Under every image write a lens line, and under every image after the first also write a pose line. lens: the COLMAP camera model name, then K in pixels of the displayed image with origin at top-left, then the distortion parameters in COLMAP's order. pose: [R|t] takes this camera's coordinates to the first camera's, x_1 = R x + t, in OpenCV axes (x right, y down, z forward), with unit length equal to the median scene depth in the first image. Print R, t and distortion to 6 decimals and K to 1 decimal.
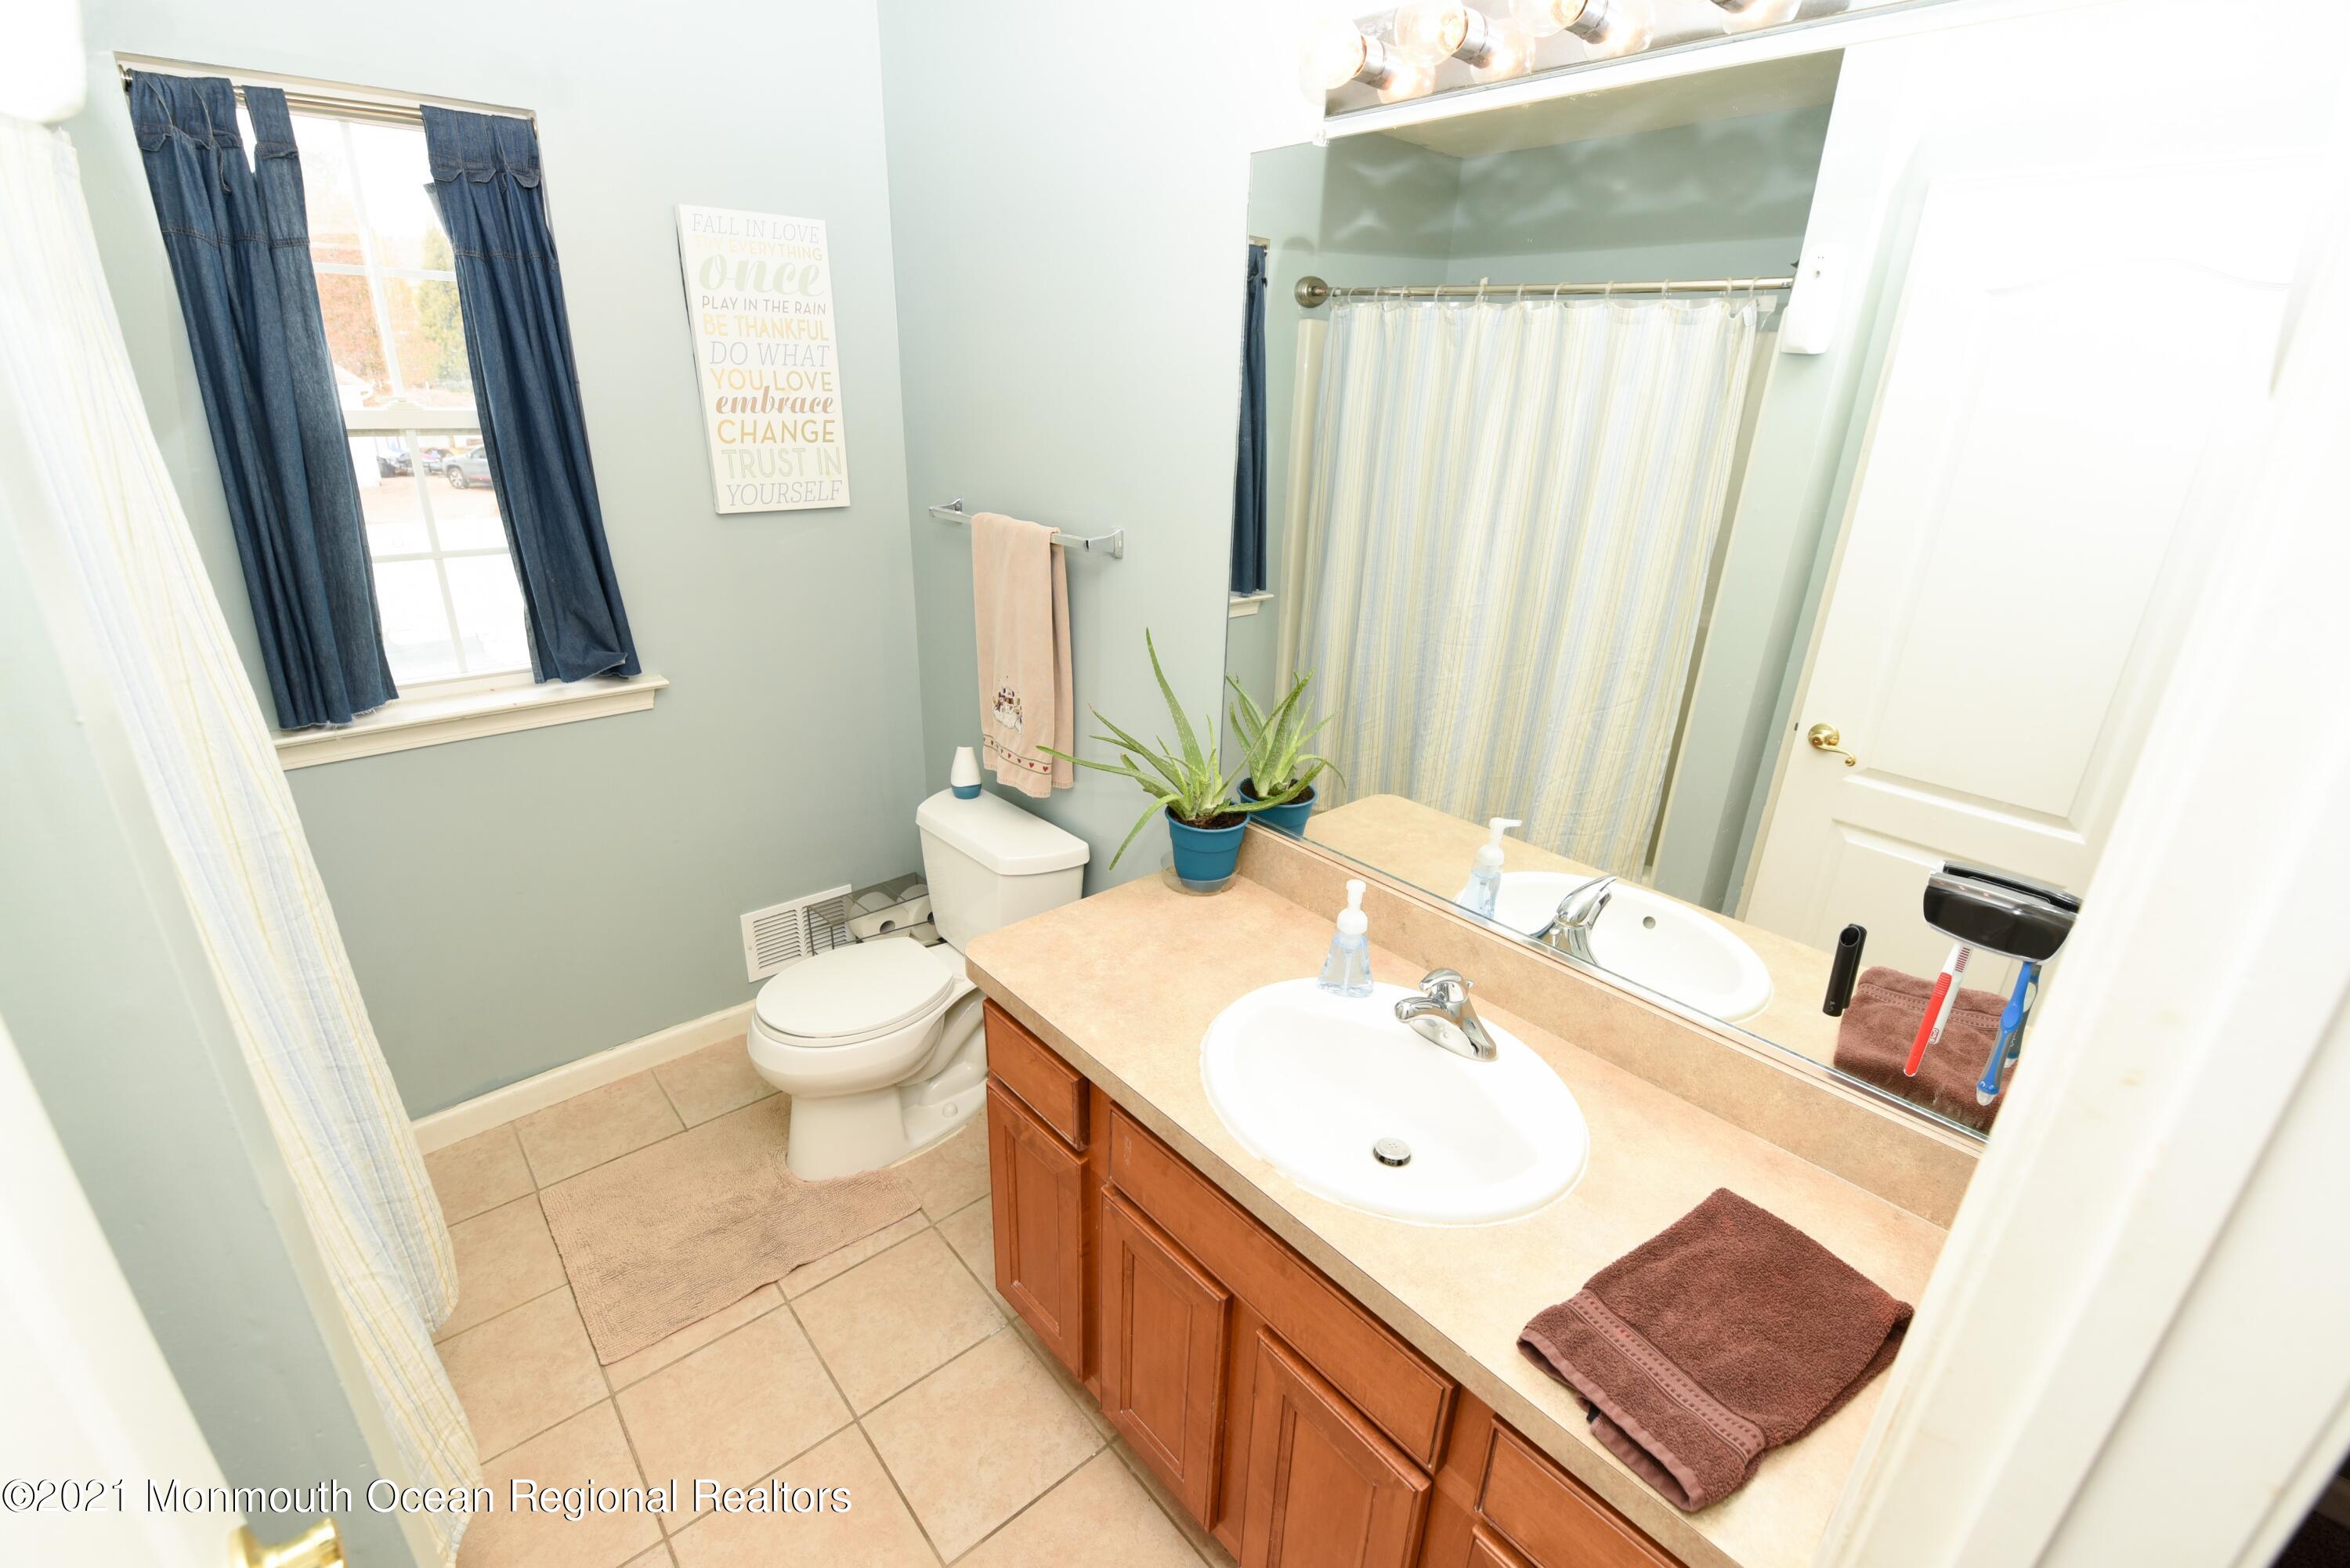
lens RADIAL K [[1030.5, 0, 1189.2], [0, 1030.5, 798.4], [0, 0, 1]] dist [0.000022, -0.011884]
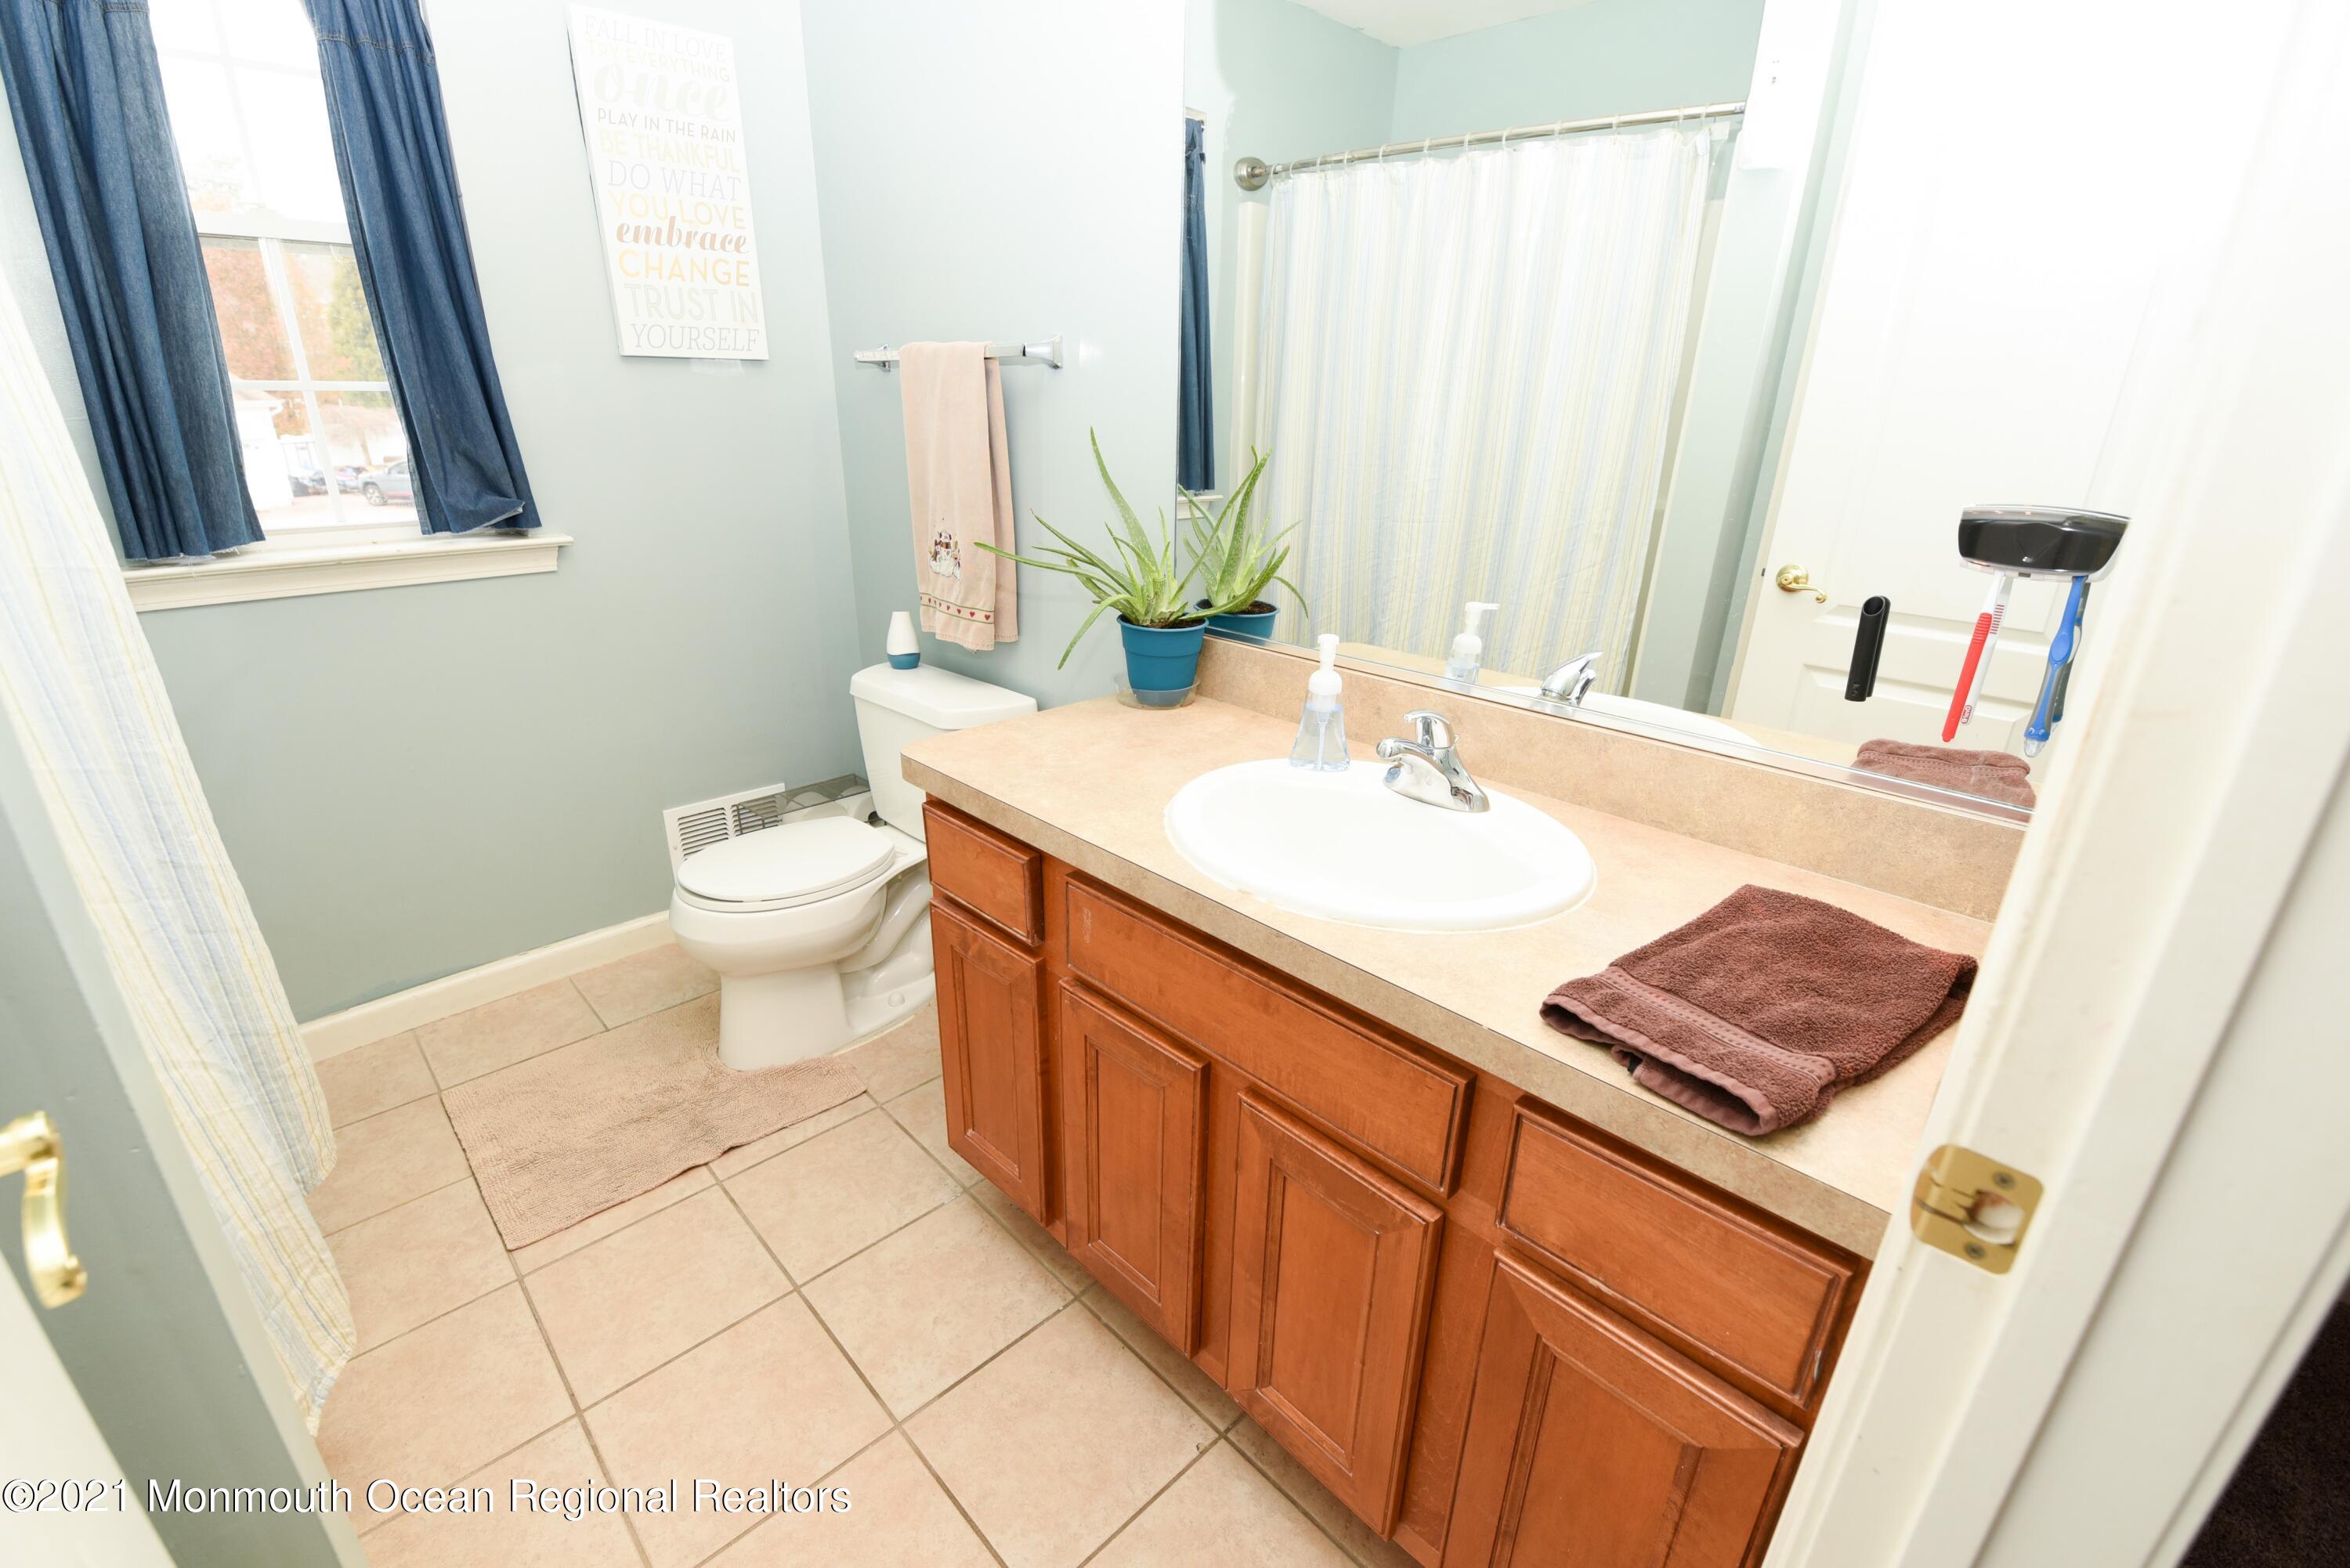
lens RADIAL K [[1033.1, 0, 1186.0], [0, 1033.1, 793.7], [0, 0, 1]] dist [-0.002059, -0.009430]
pose [[0.998520, -0.031813, 0.044111, -0.006647], [0.032077, 0.999471, -0.005279, 0.163424], [-0.043920, 0.006686, 0.999013, 0.066261]]
